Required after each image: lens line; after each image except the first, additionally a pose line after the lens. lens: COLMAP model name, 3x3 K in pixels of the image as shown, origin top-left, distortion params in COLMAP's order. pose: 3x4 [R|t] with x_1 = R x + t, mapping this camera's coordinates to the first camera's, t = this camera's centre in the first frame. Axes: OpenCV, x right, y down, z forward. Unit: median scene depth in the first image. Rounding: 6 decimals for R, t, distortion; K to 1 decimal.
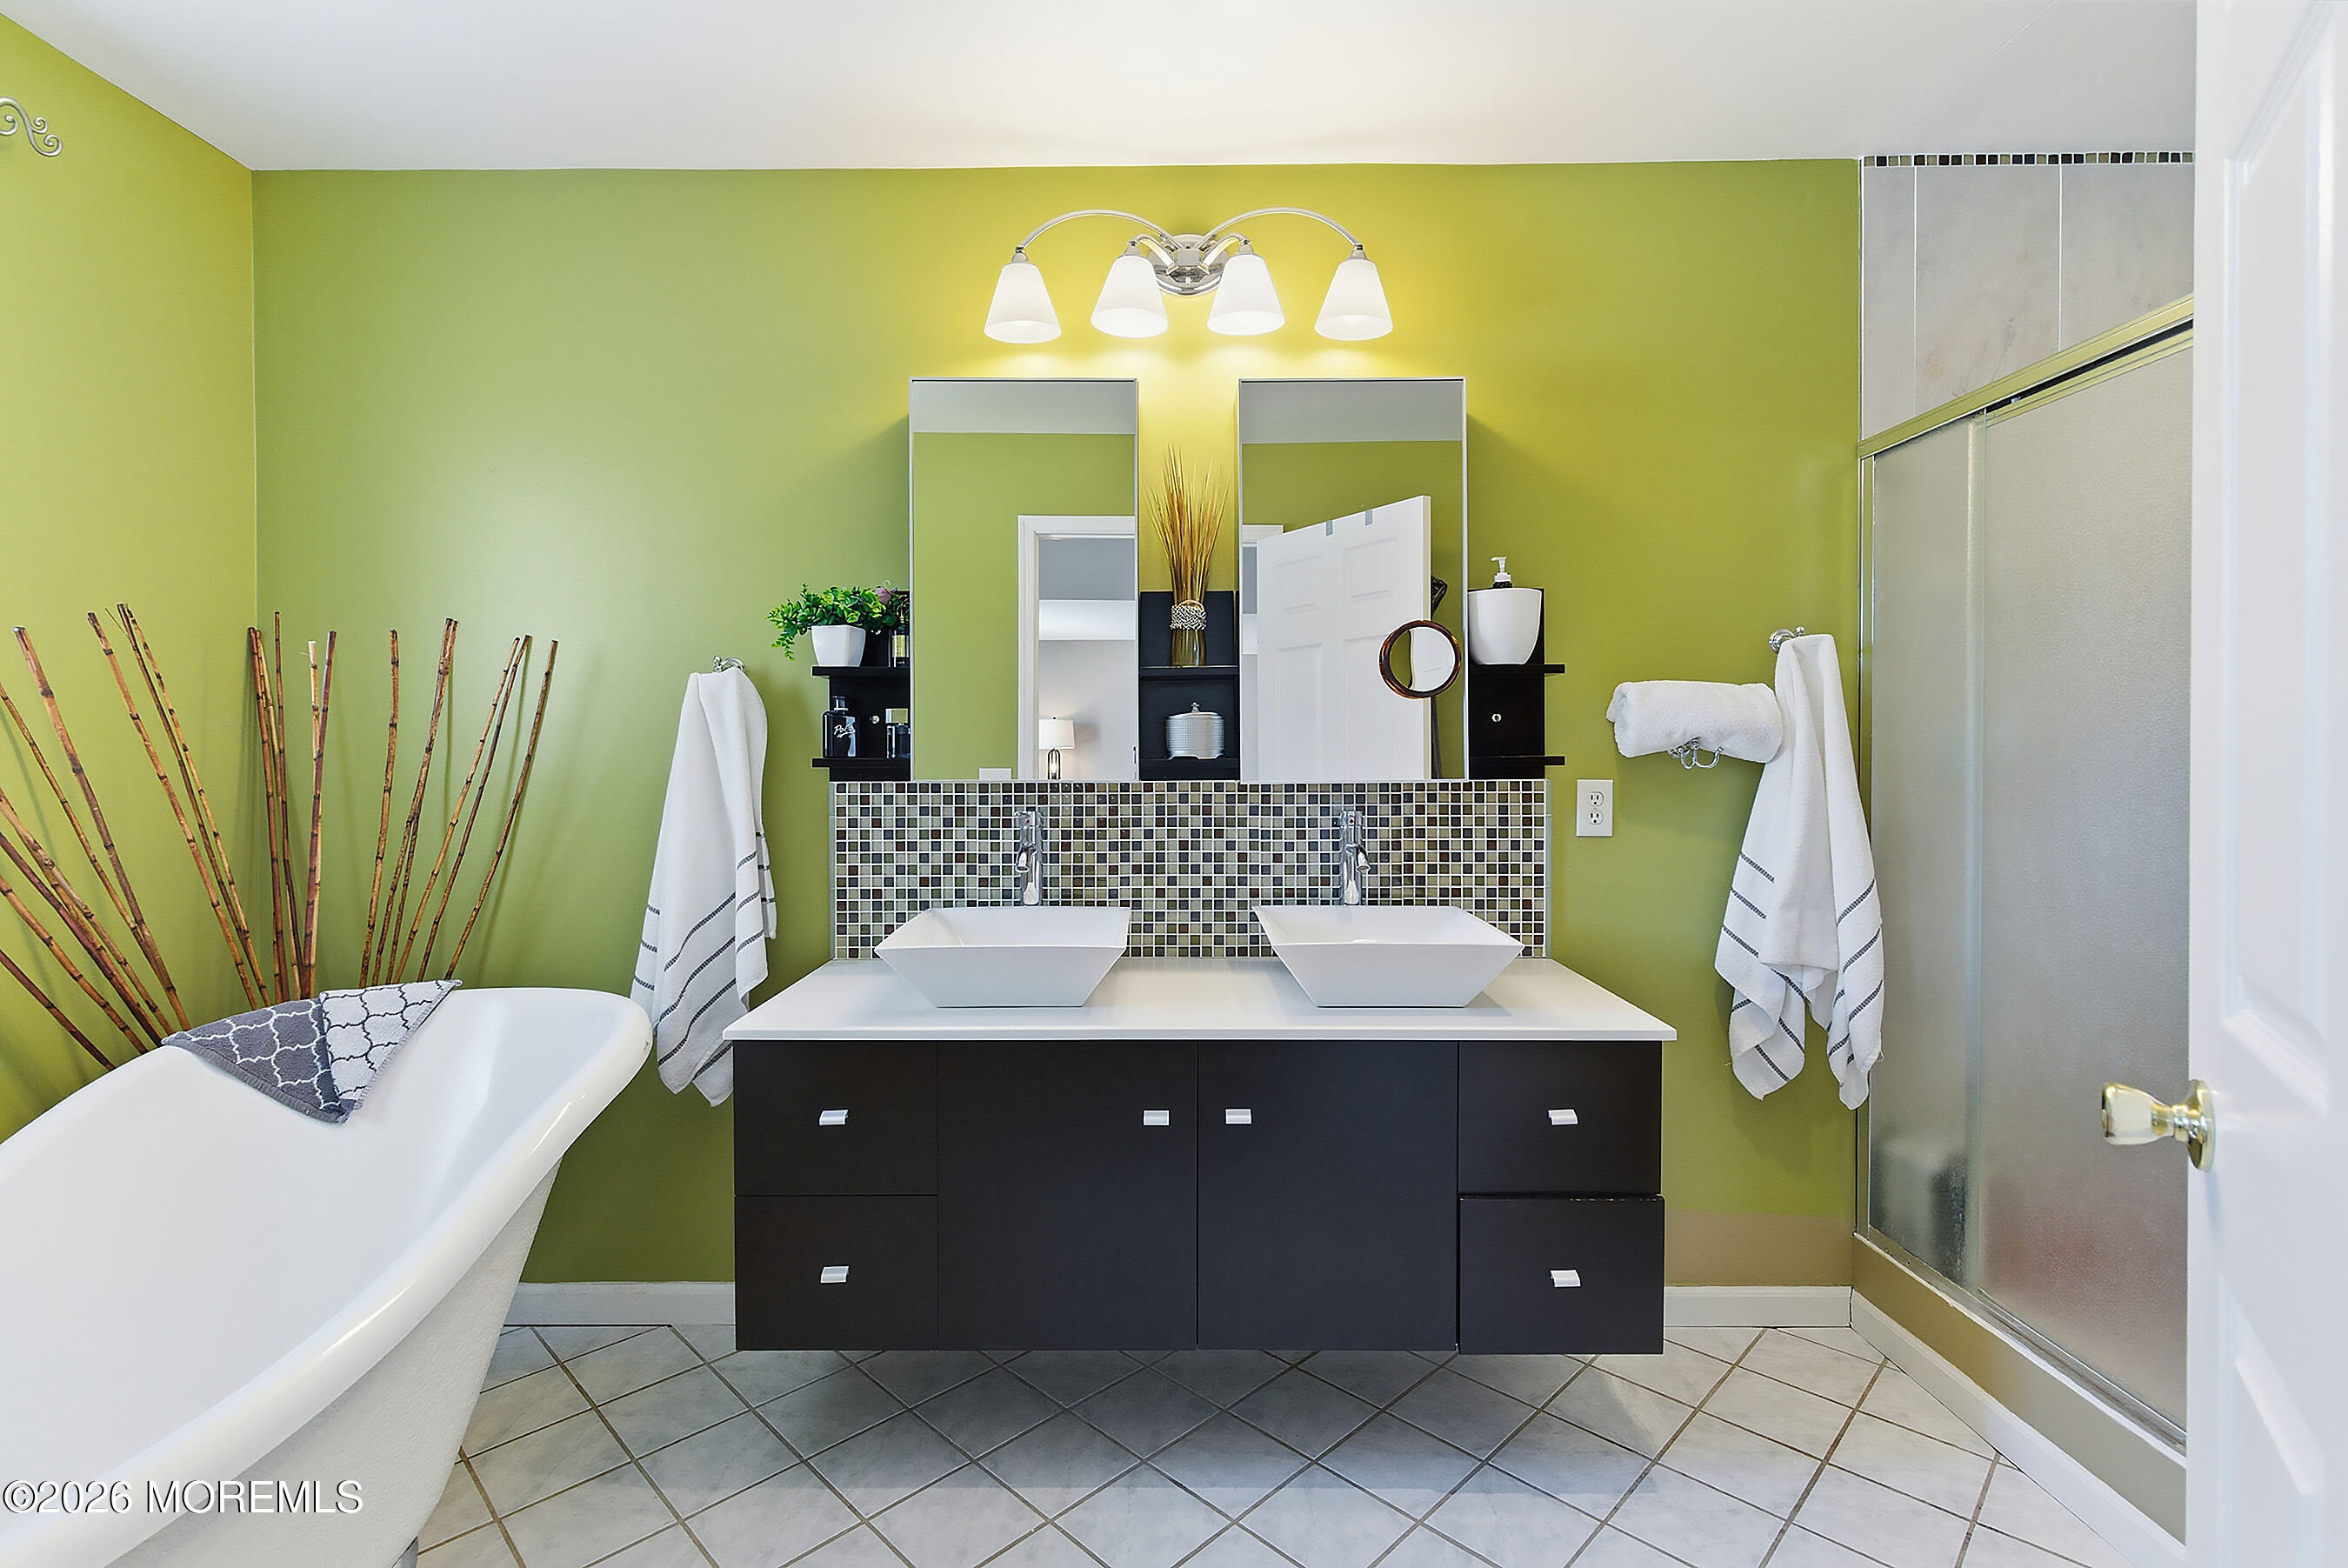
lens RADIAL K [[1088.3, 0, 1167.7], [0, 1088.3, 759.7], [0, 0, 1]] dist [0.003449, -0.003949]
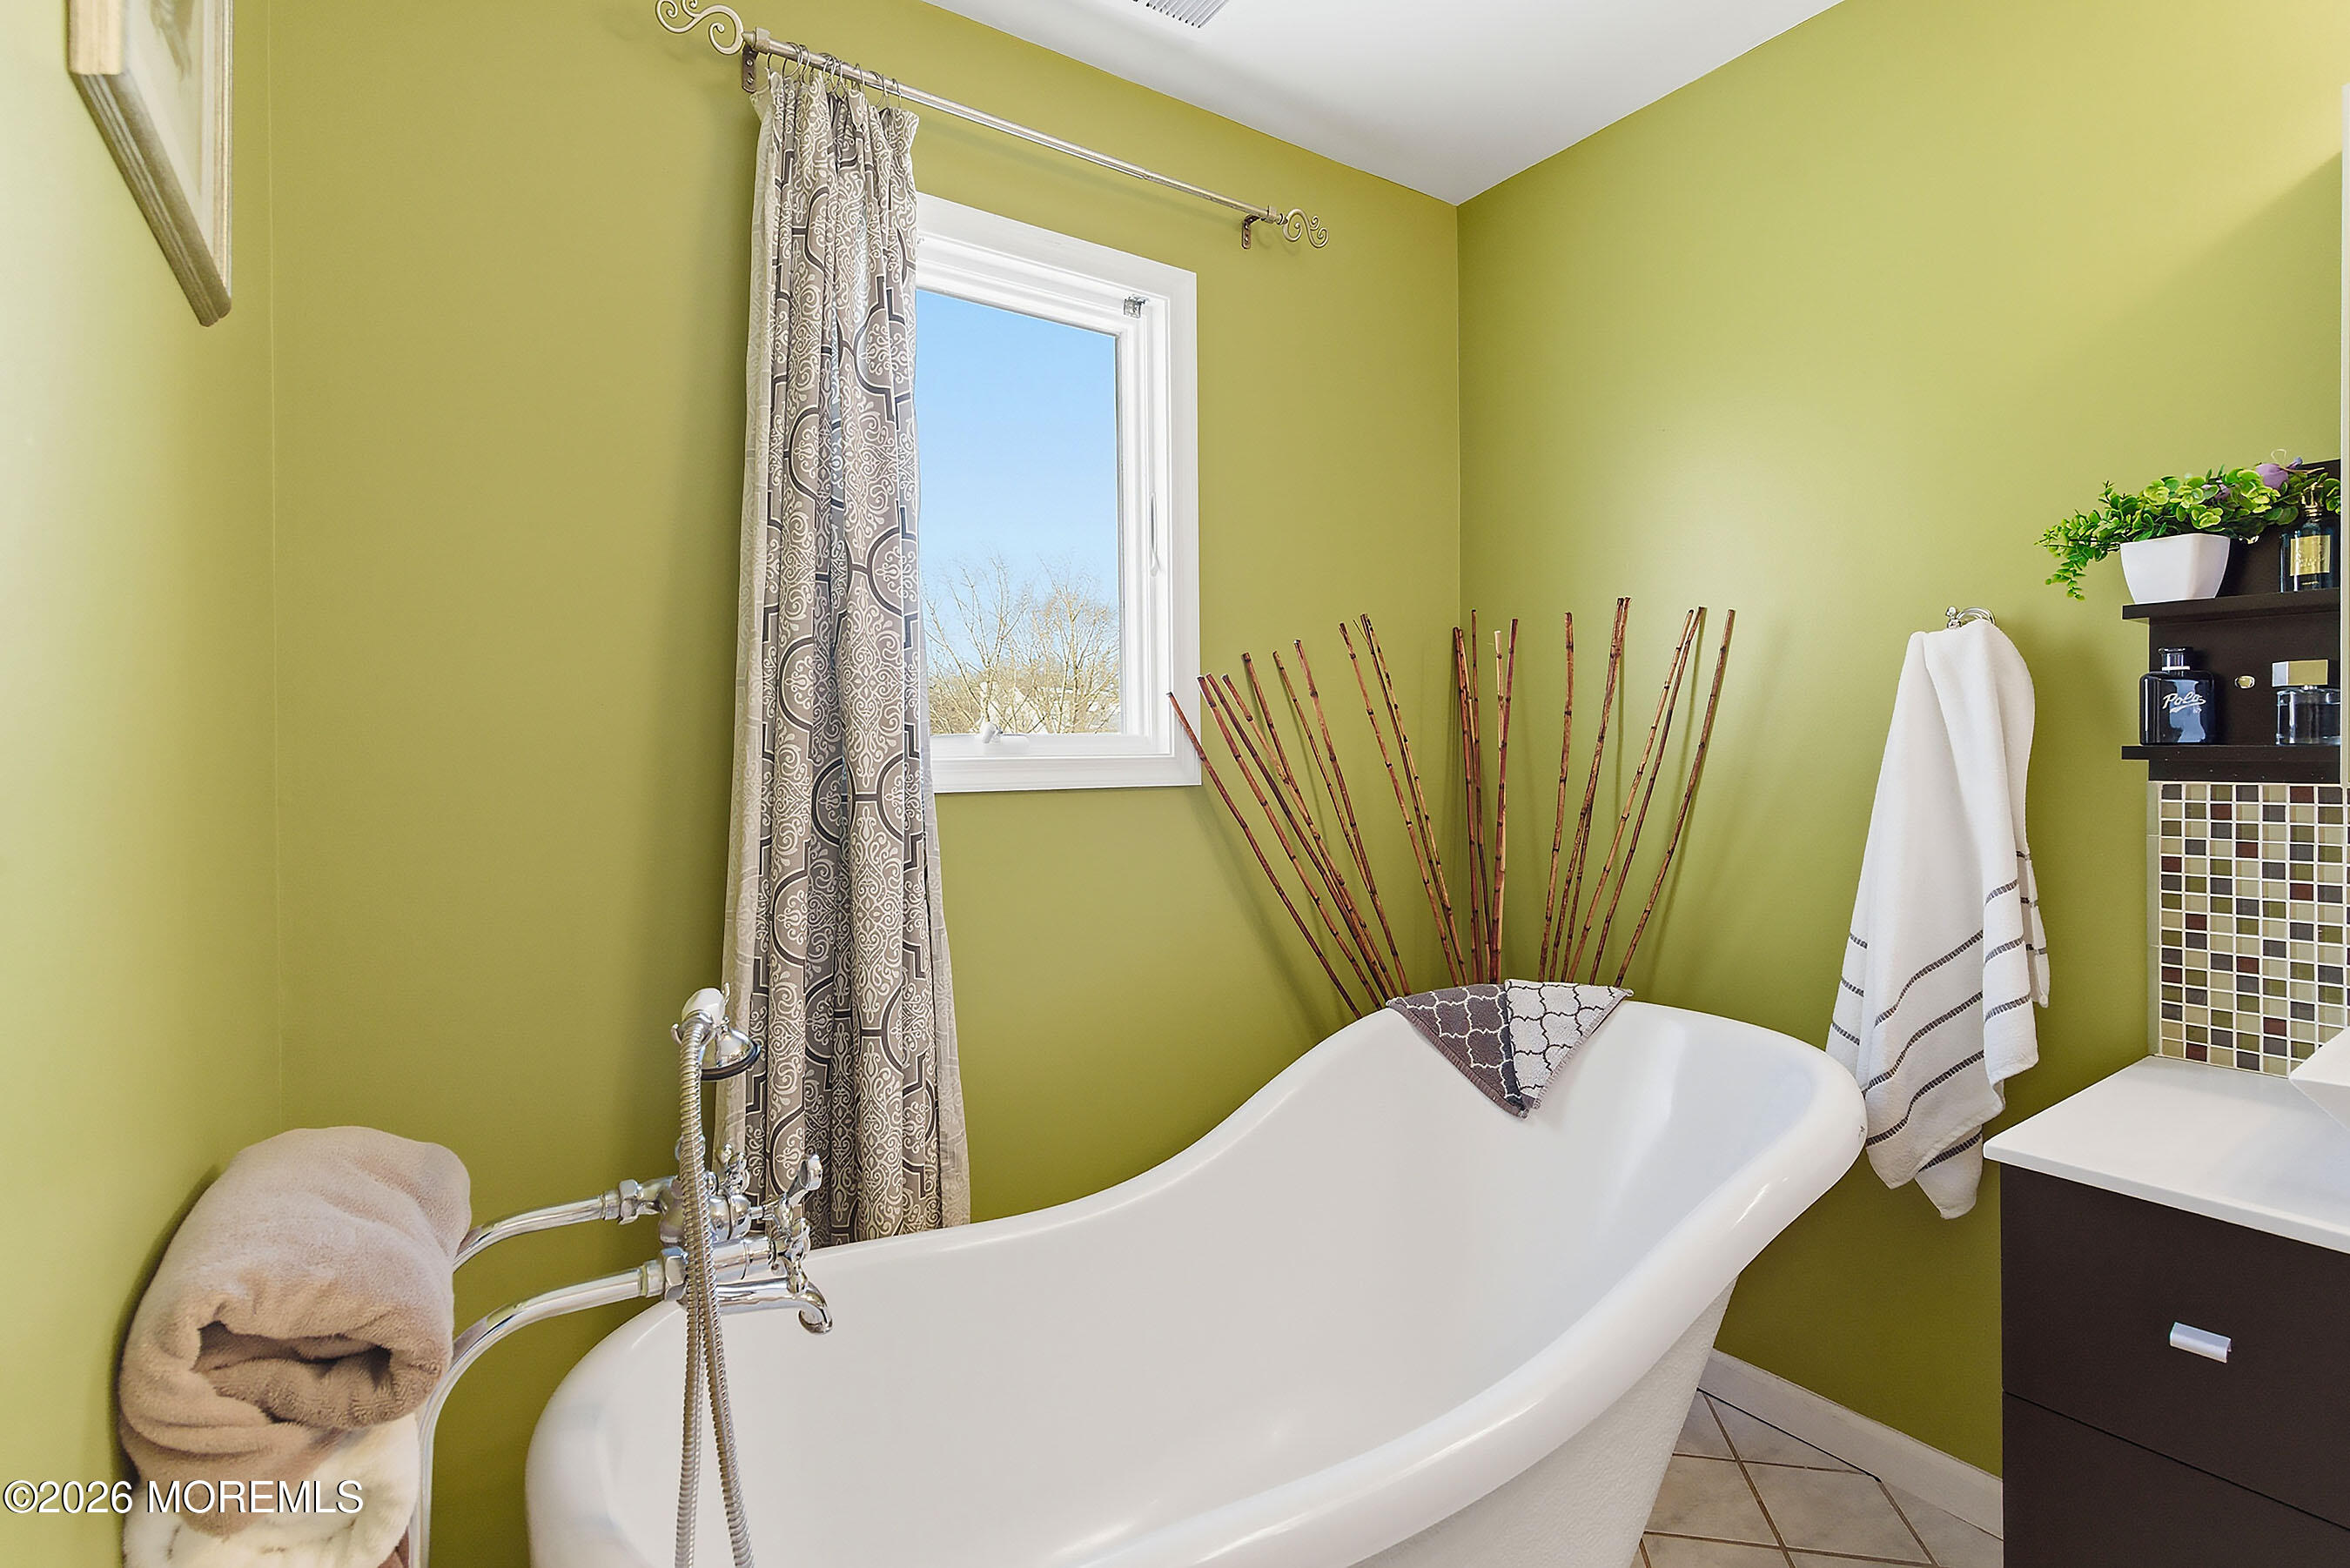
lens RADIAL K [[1089.0, 0, 1168.7], [0, 1089.0, 759.7], [0, 0, 1]] dist [0.003449, -0.003949]
pose [[0.564594, 0.006510, -0.825343, -0.109269], [0.003201, 0.999944, 0.010077, -0.001242], [0.825363, -0.008332, 0.564541, 0.155789]]
